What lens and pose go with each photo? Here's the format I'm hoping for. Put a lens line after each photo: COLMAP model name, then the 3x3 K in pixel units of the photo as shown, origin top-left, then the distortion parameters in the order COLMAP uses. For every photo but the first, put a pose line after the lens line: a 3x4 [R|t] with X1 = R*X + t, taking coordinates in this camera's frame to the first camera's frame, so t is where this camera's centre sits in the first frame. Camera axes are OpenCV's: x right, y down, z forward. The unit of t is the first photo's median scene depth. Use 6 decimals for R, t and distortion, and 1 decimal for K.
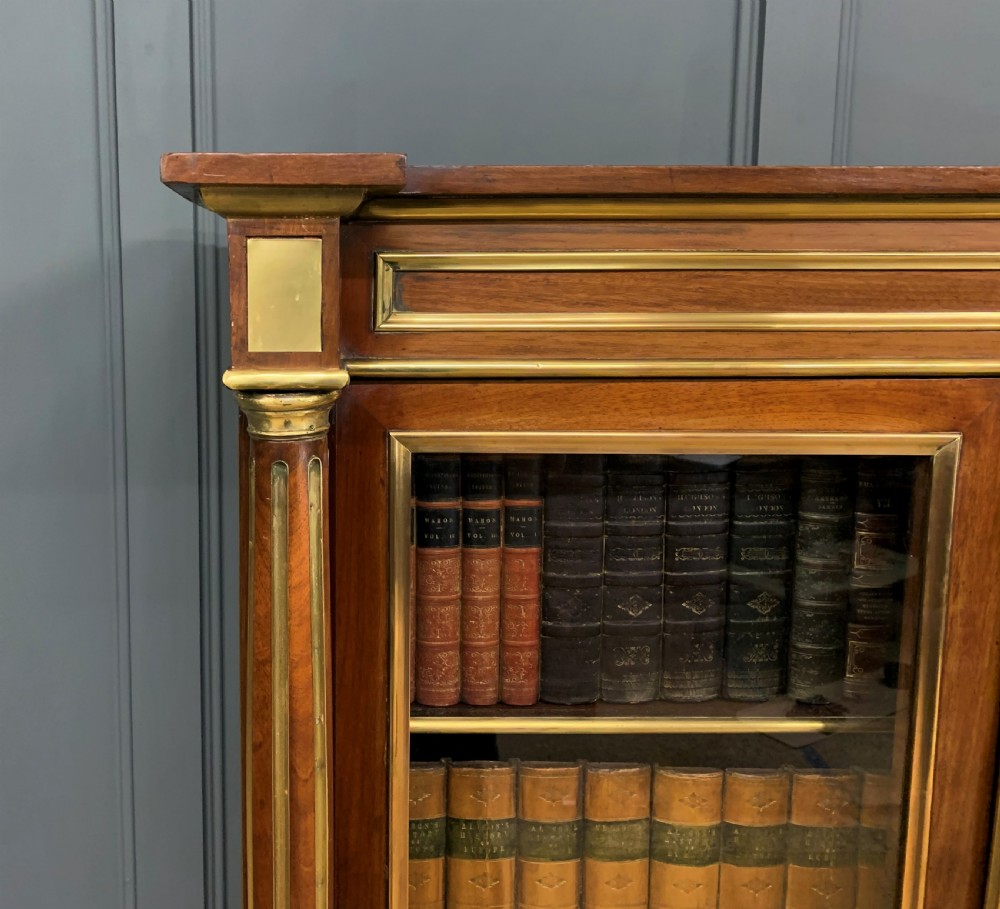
lens RADIAL K [[993.3, 0, 310.8], [0, 993.3, 388.4], [0, 0, 1]] dist [-0.000587, -0.010146]
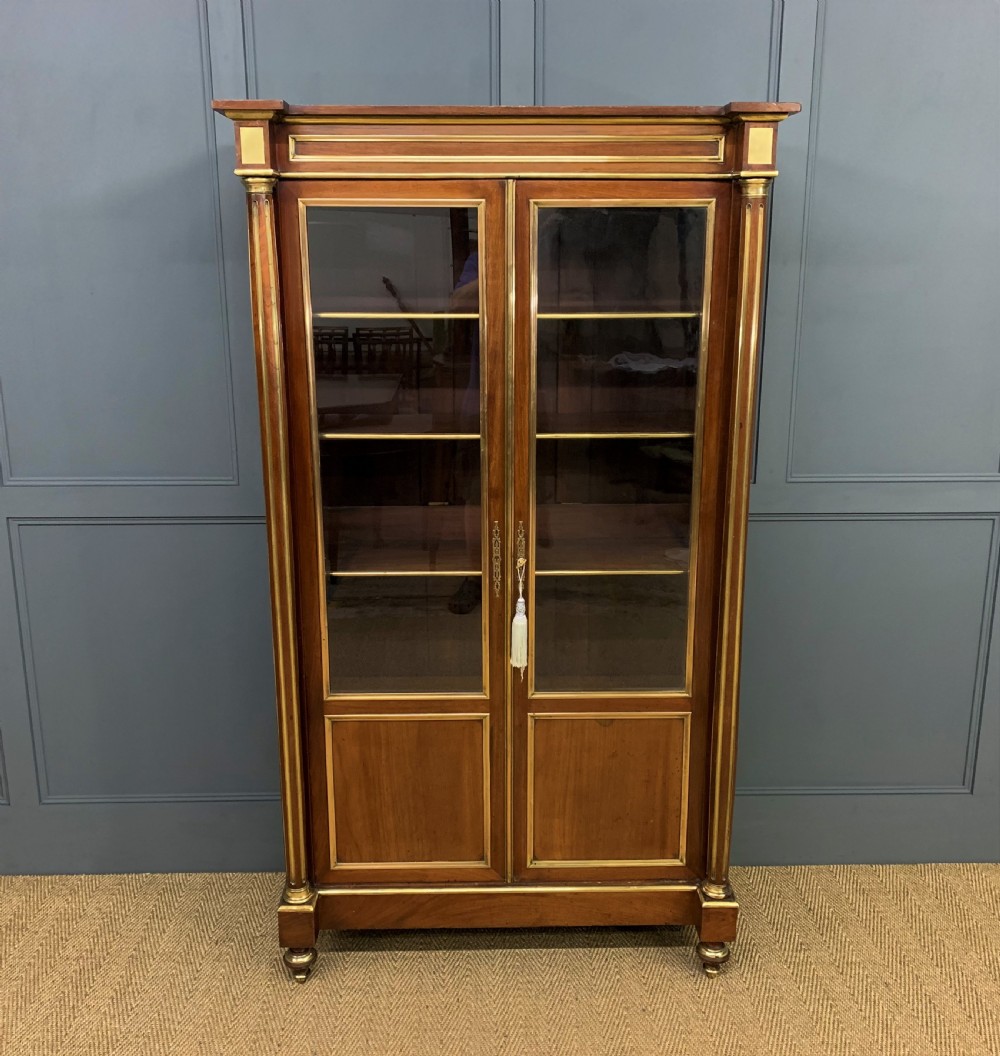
lens RADIAL K [[1064.9, 0, 511.7], [0, 1064.9, 519.0], [0, 0, 1]] dist [0.118051, -0.226842]
pose [[0.999907, -0.001259, 0.013568, 0.629822], [-0.000471, 0.991928, 0.126801, 0.547080], [-0.013618, -0.126795, 0.991835, -2.181993]]
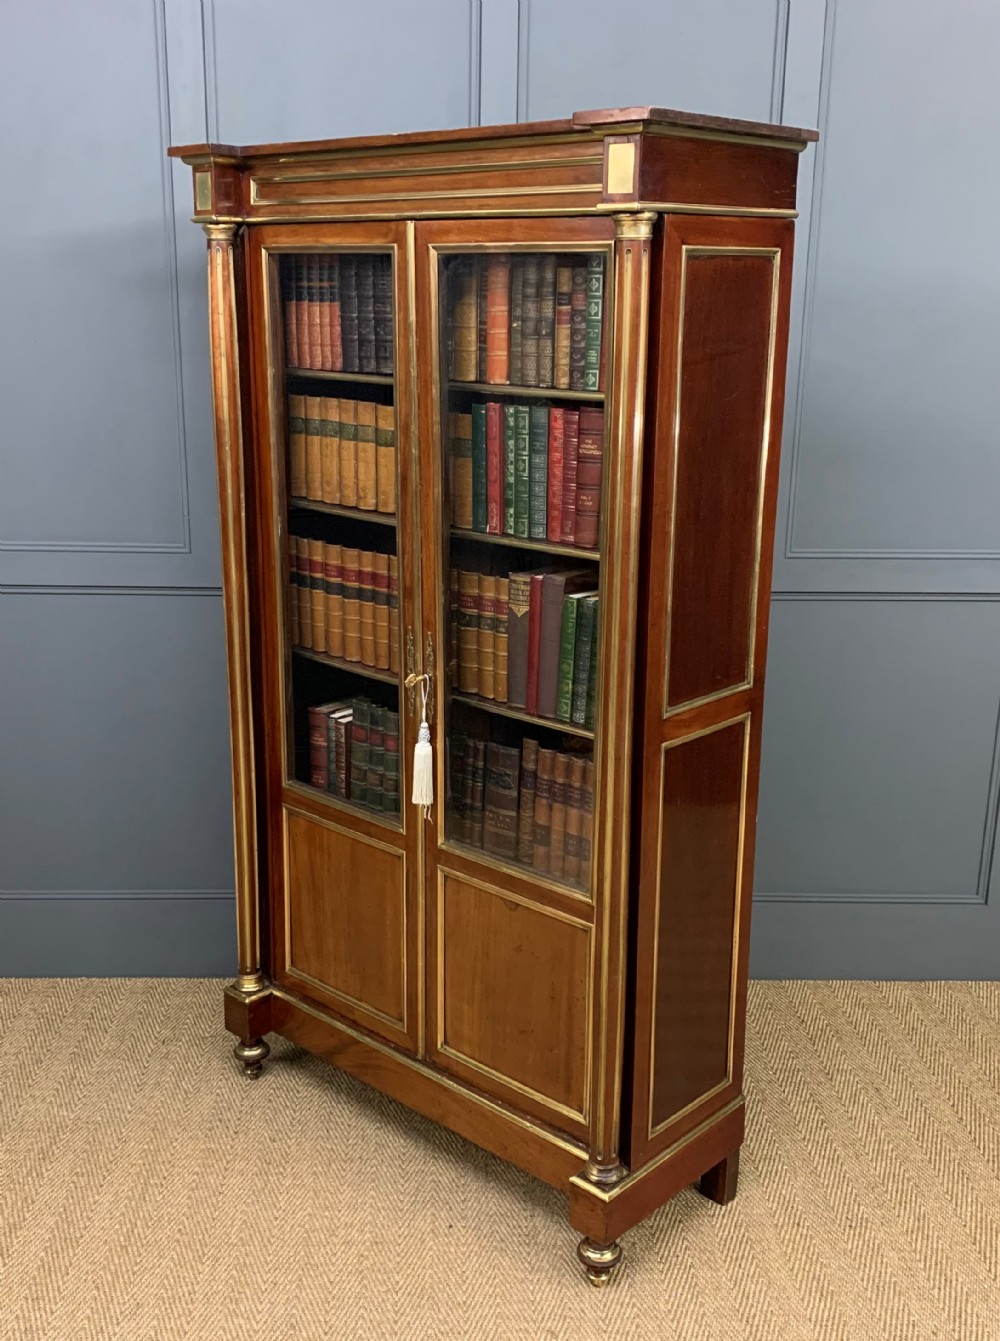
lens RADIAL K [[1400.5, 0, 475.5], [0, 1400.5, 678.5], [0, 0, 1]] dist [0.195083, -0.409865]
pose [[0.726919, 0.195033, -0.658446, 3.150767], [-0.092307, 0.977872, 0.187741, 0.400588], [0.680491, -0.075693, 0.728837, -1.503536]]
